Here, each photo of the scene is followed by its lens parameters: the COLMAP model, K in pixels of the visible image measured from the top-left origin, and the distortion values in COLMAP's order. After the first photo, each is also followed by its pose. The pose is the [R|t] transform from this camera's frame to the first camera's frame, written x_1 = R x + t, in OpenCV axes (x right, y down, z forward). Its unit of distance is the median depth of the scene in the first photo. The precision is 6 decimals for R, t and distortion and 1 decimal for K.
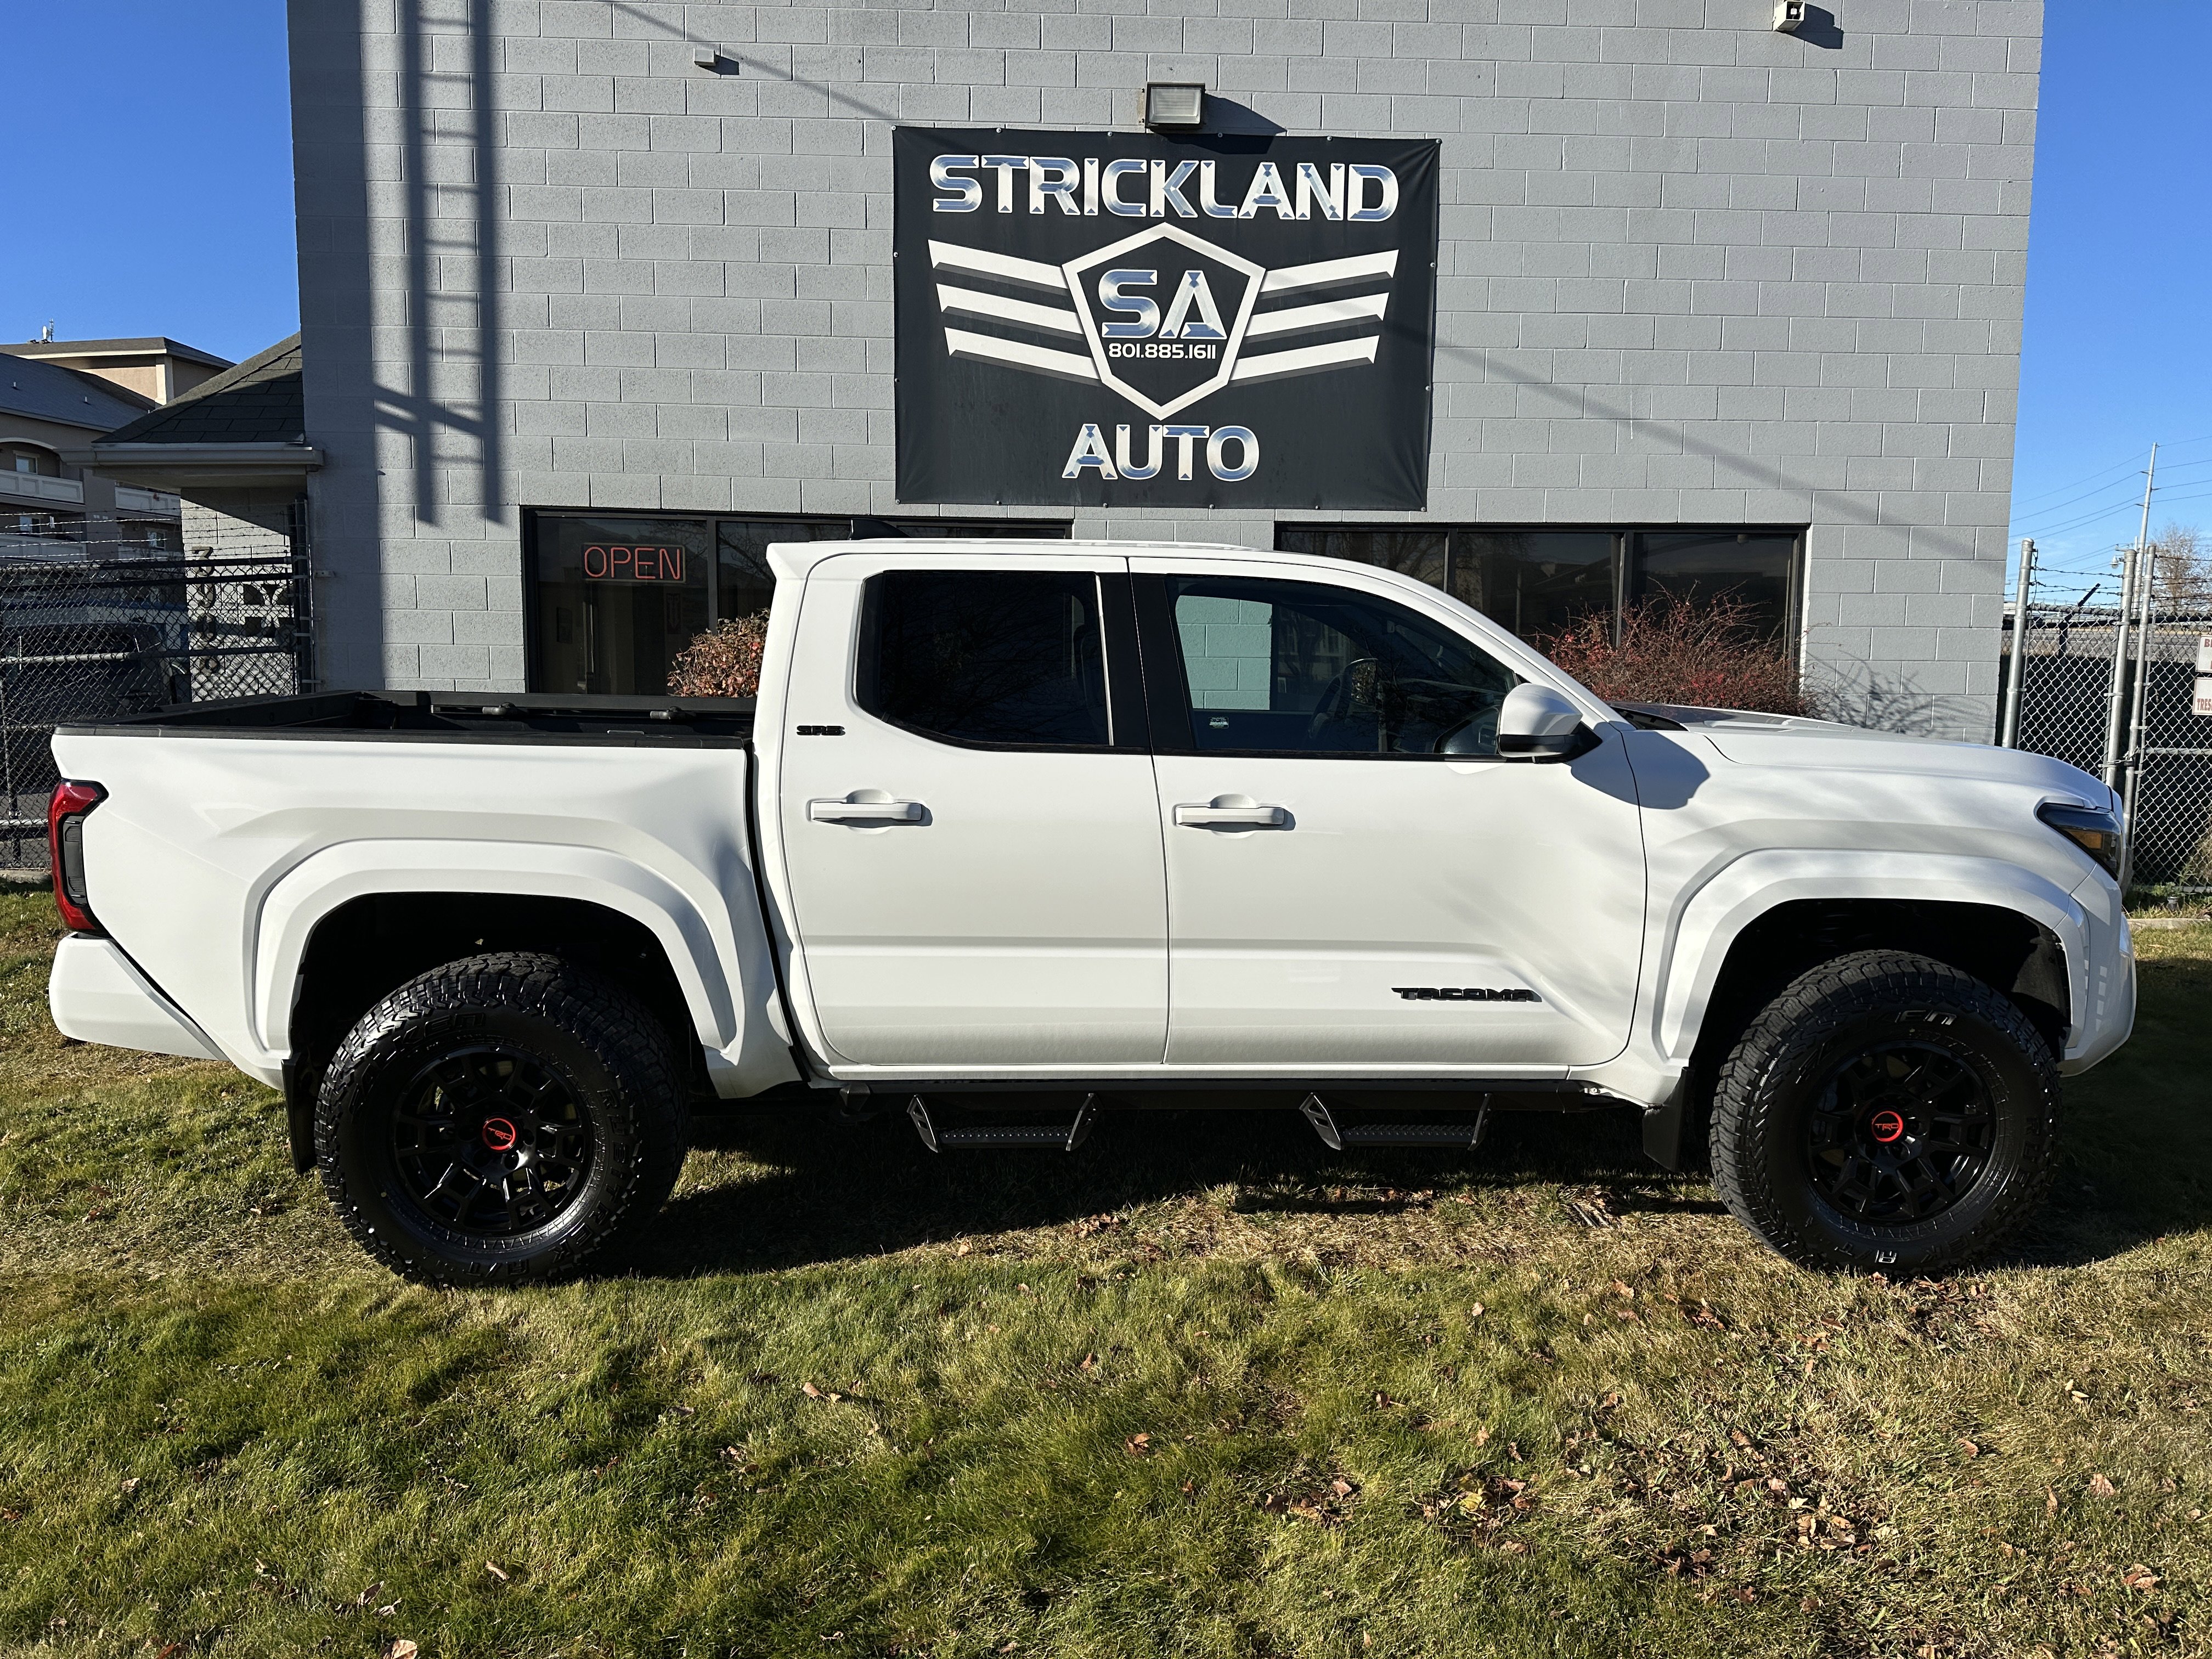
lens RADIAL K [[1554.2, 0, 1115.5], [0, 1554.2, 840.4], [0, 0, 1]] dist [0.015136, -0.019550]
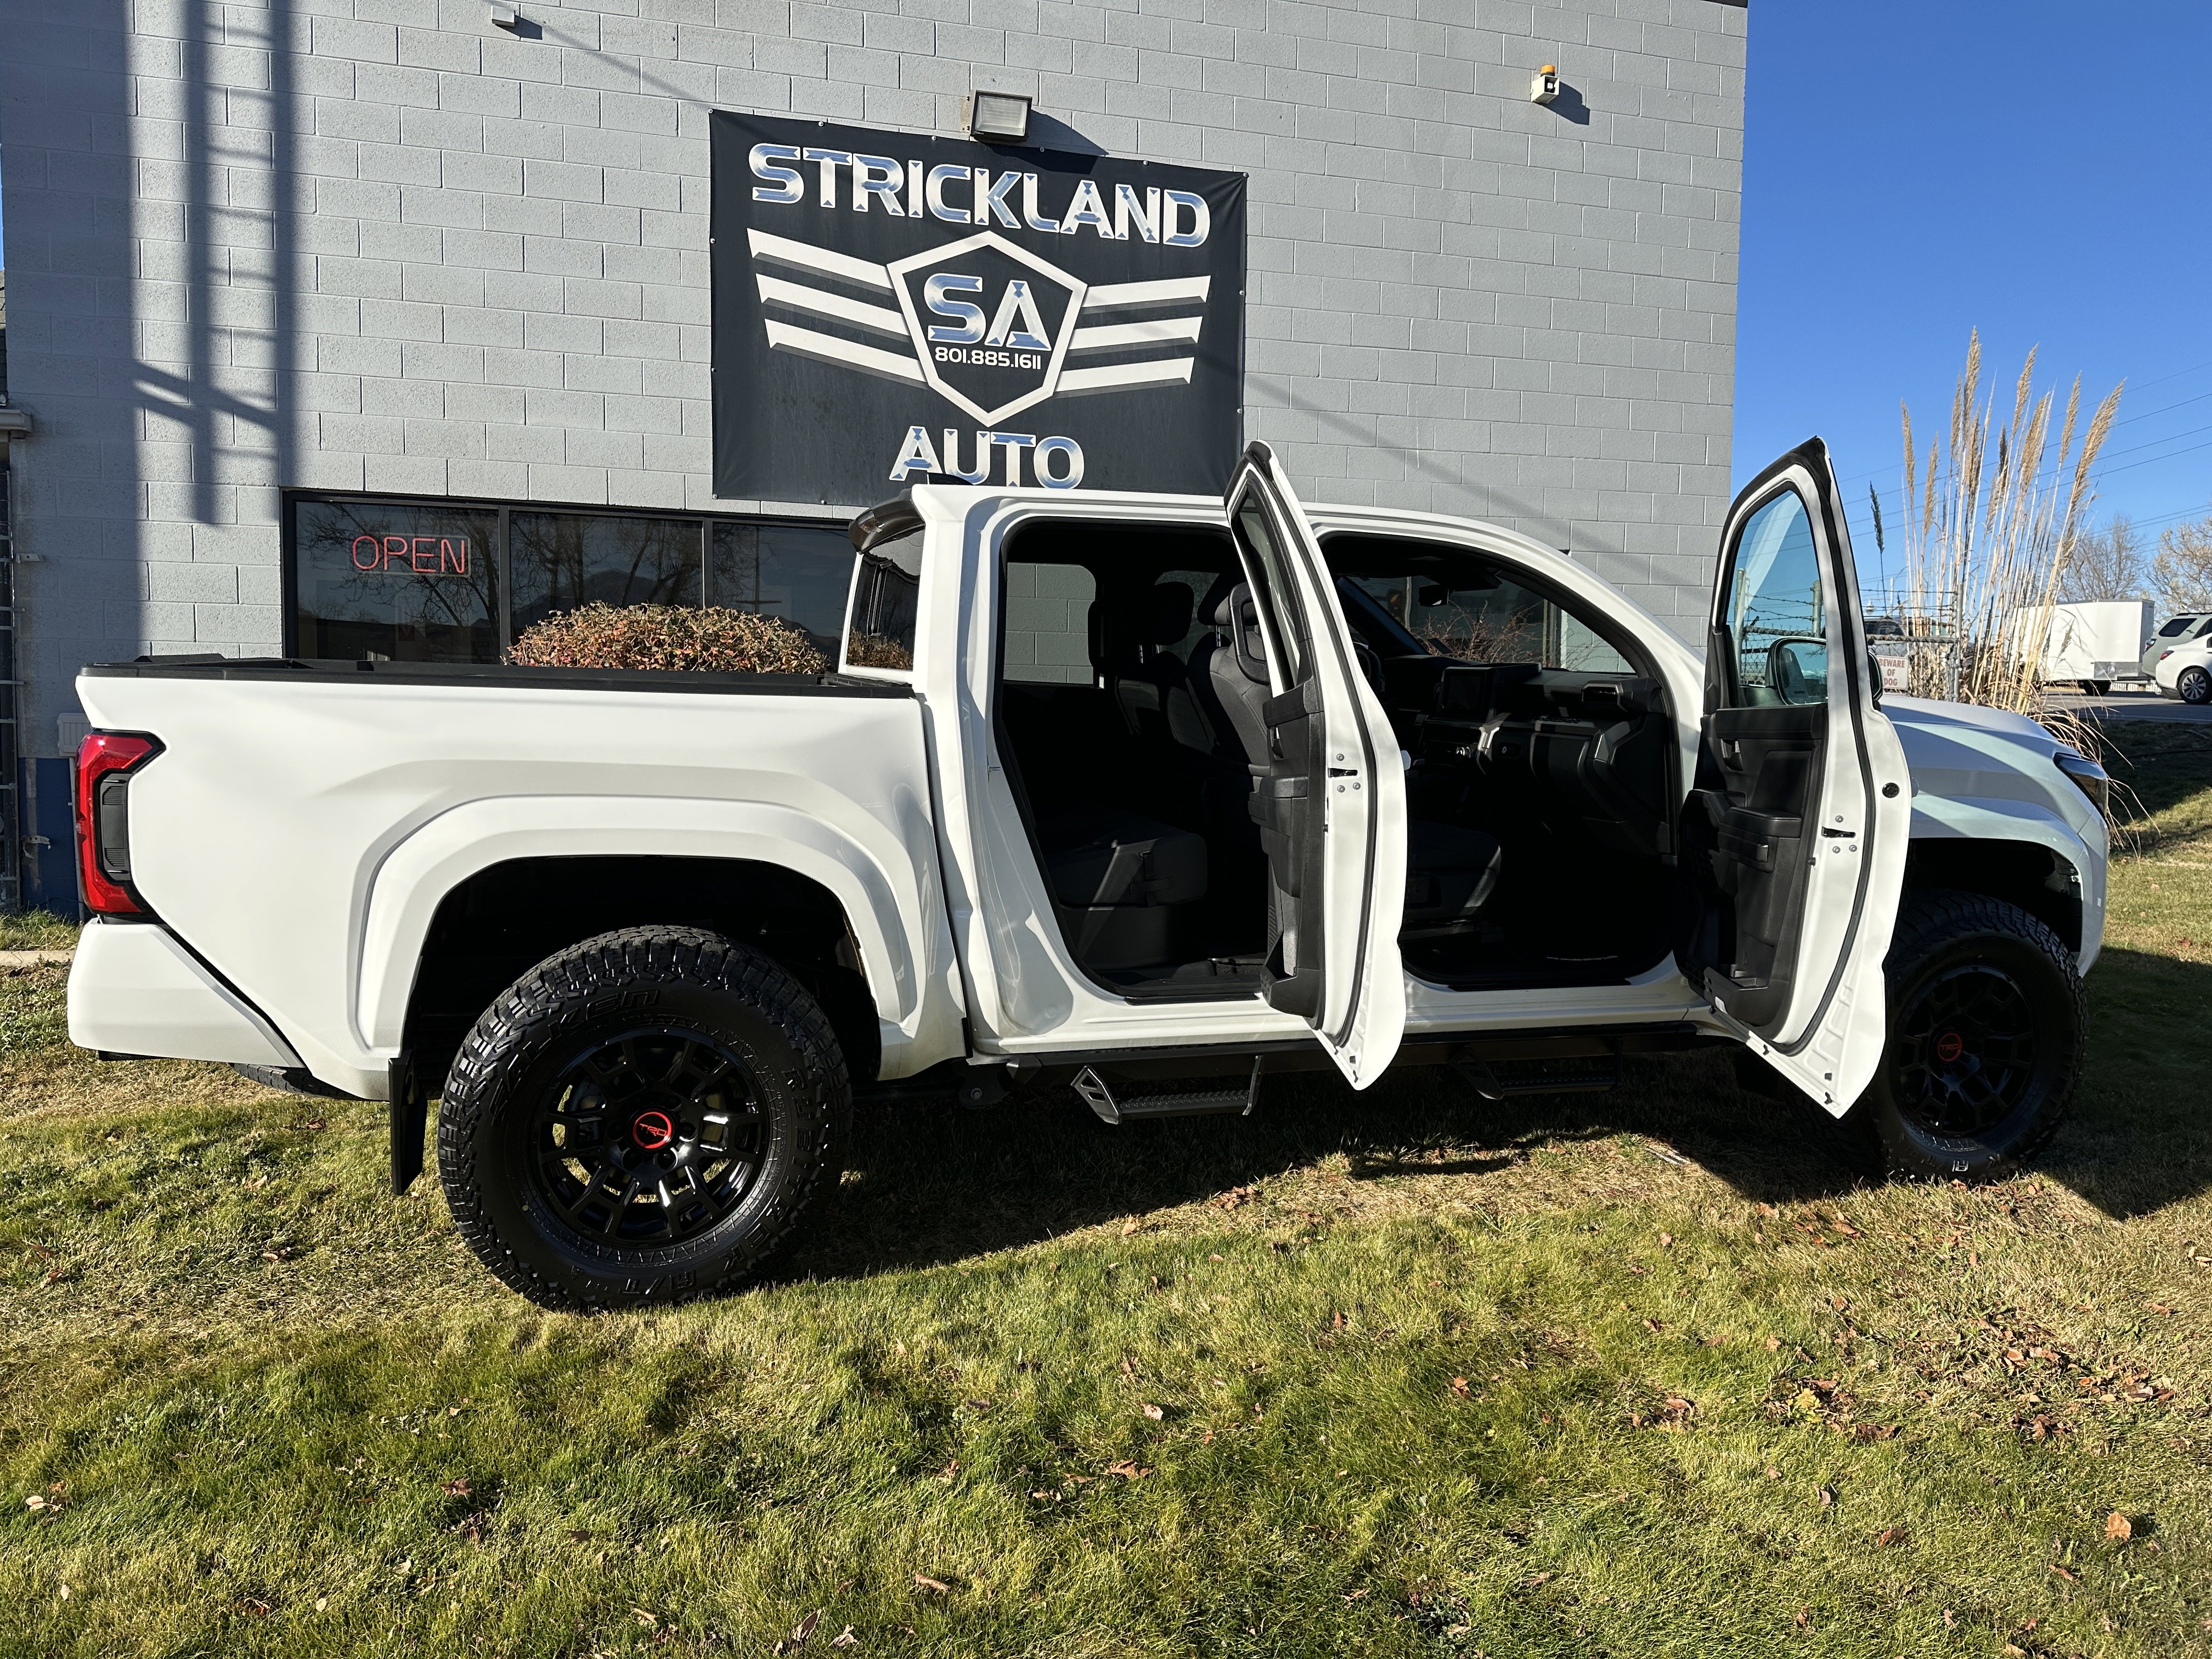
lens RADIAL K [[1554.2, 0, 1106.7], [0, 1554.2, 820.1], [0, 0, 1]] dist [0.015136, -0.019550]
pose [[0.969650, -0.014418, 0.244072, -0.148858], [0.024585, 0.998950, -0.038661, 0.021984], [-0.243258, 0.043488, 0.968986, 0.031178]]
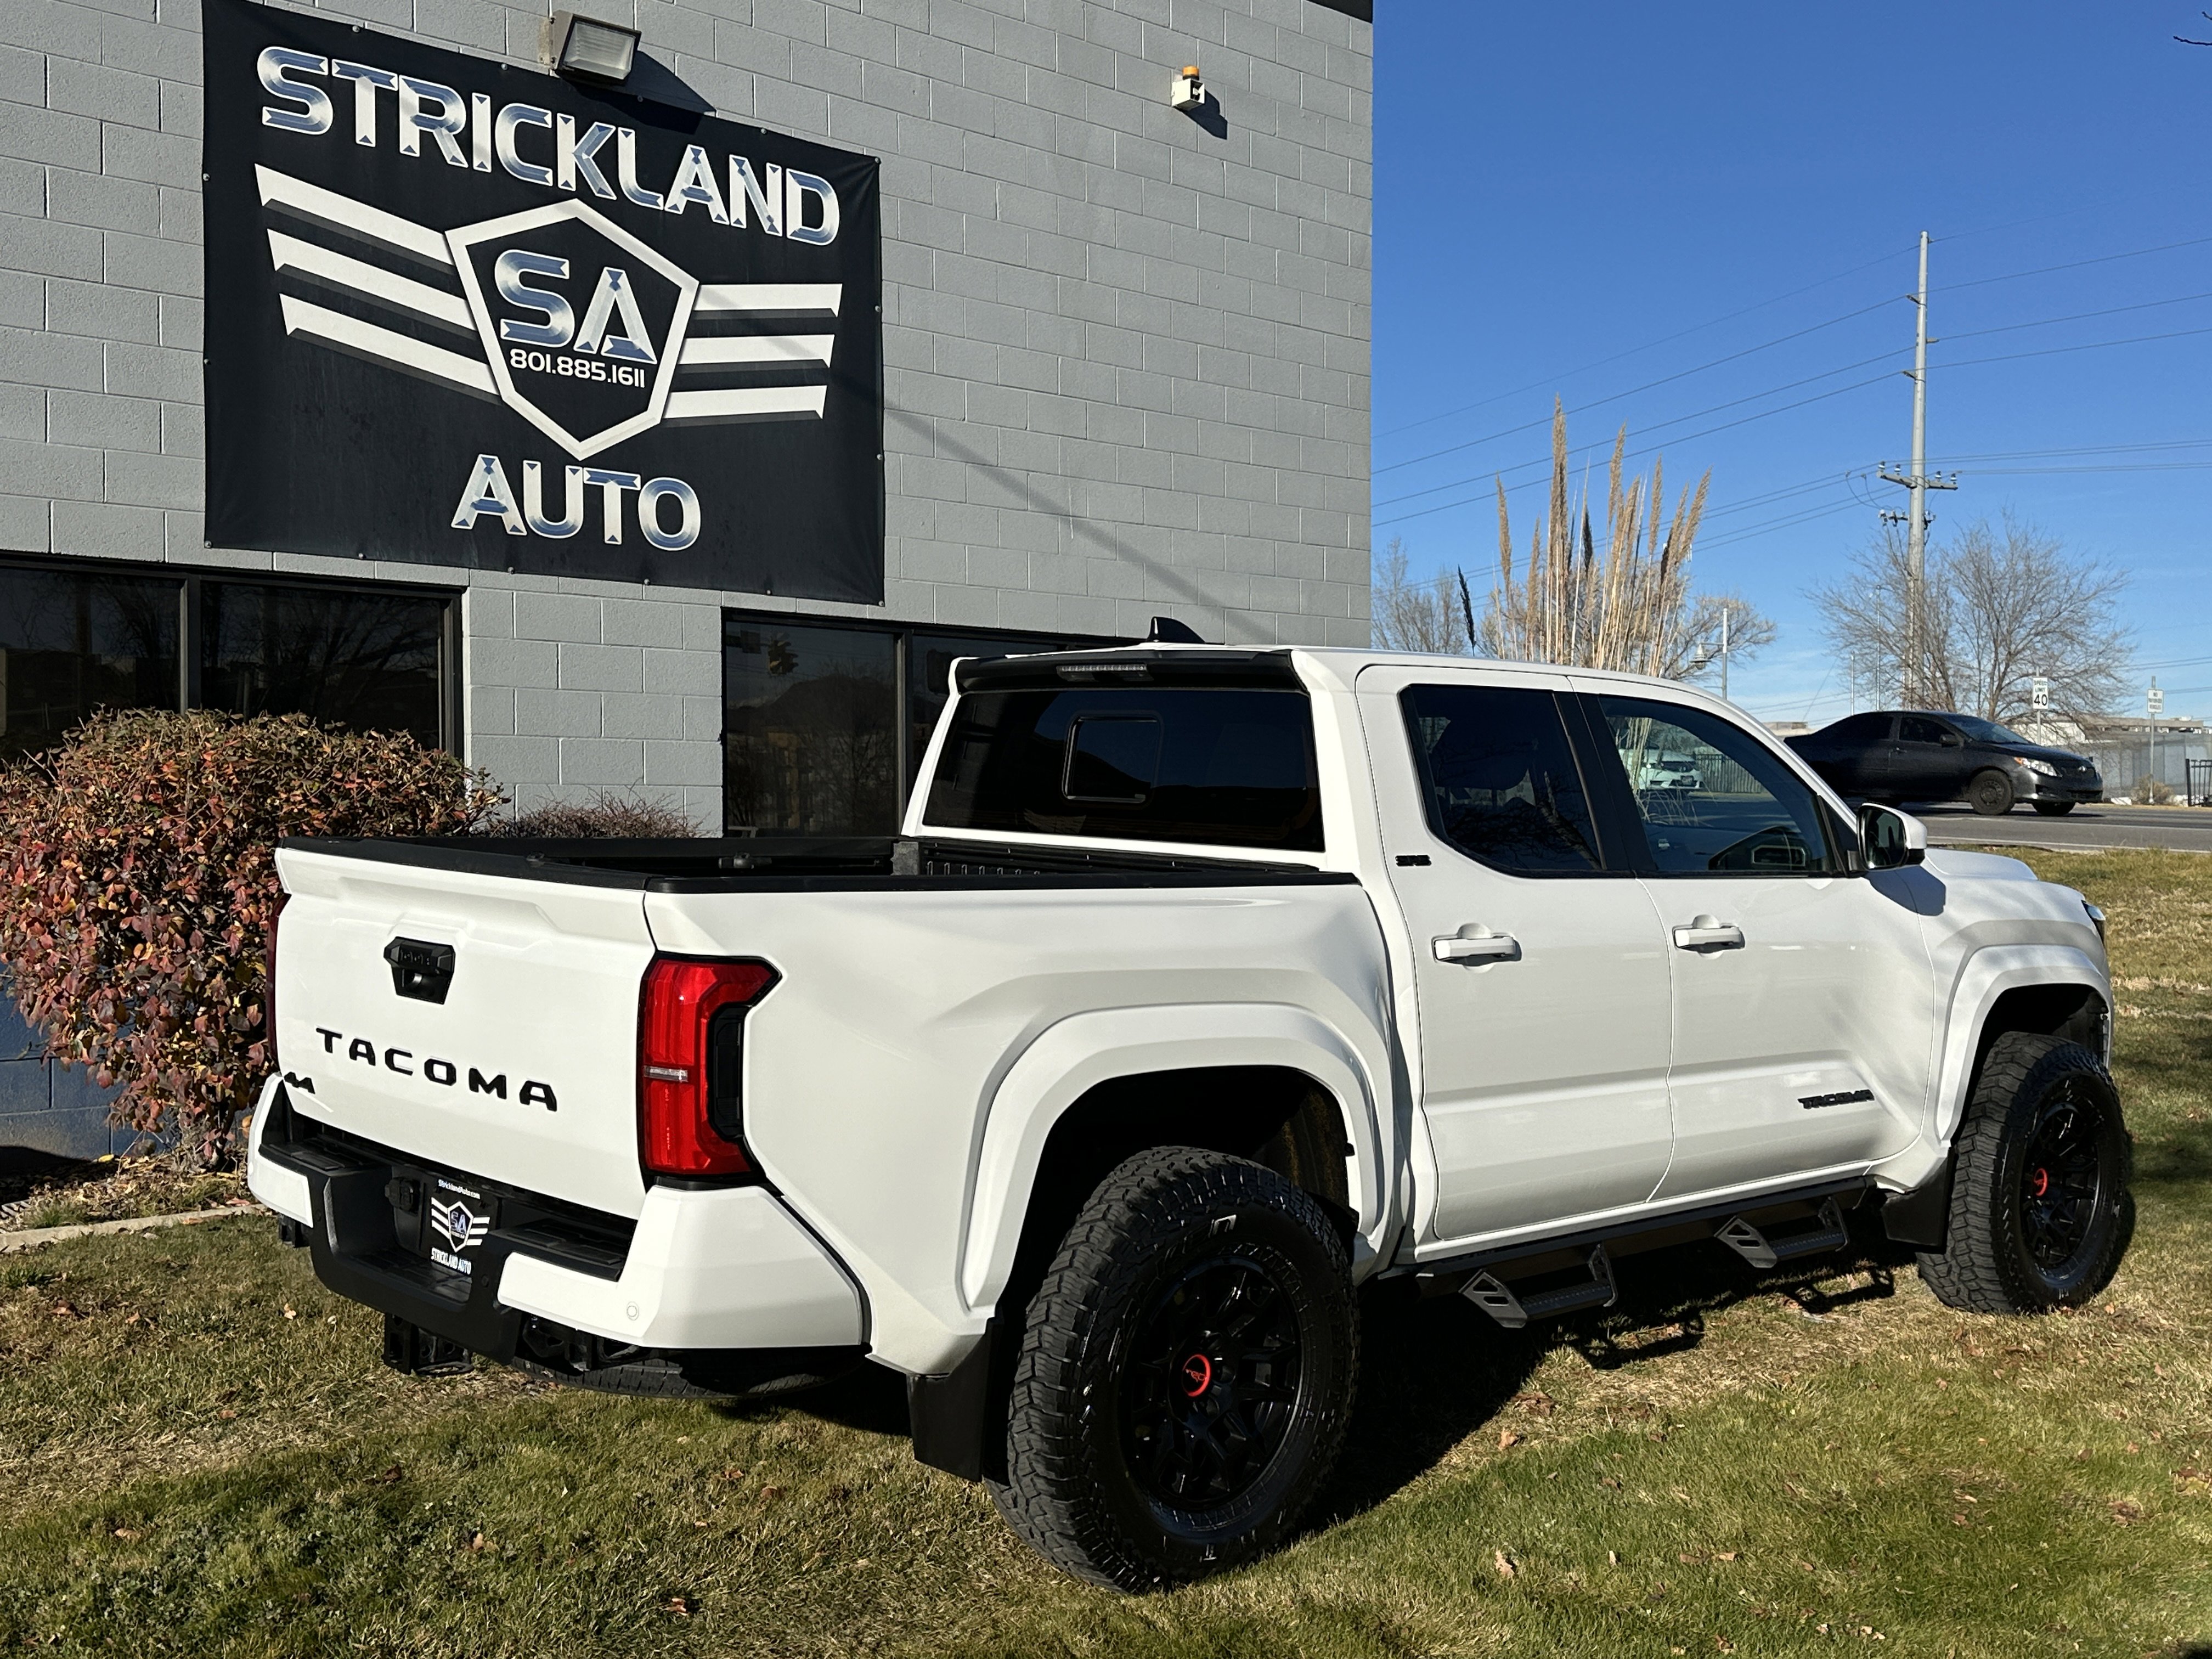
lens RADIAL K [[2246.6, 0, 1126.5], [0, 2246.6, 835.4], [0, 0, 1]] dist [0.012288, 0.000000]
pose [[0.768133, -0.010371, 0.640206, -0.467769], [0.072314, 0.994877, -0.070648, -0.002428], [-0.636194, 0.100563, 0.764947, 0.050072]]
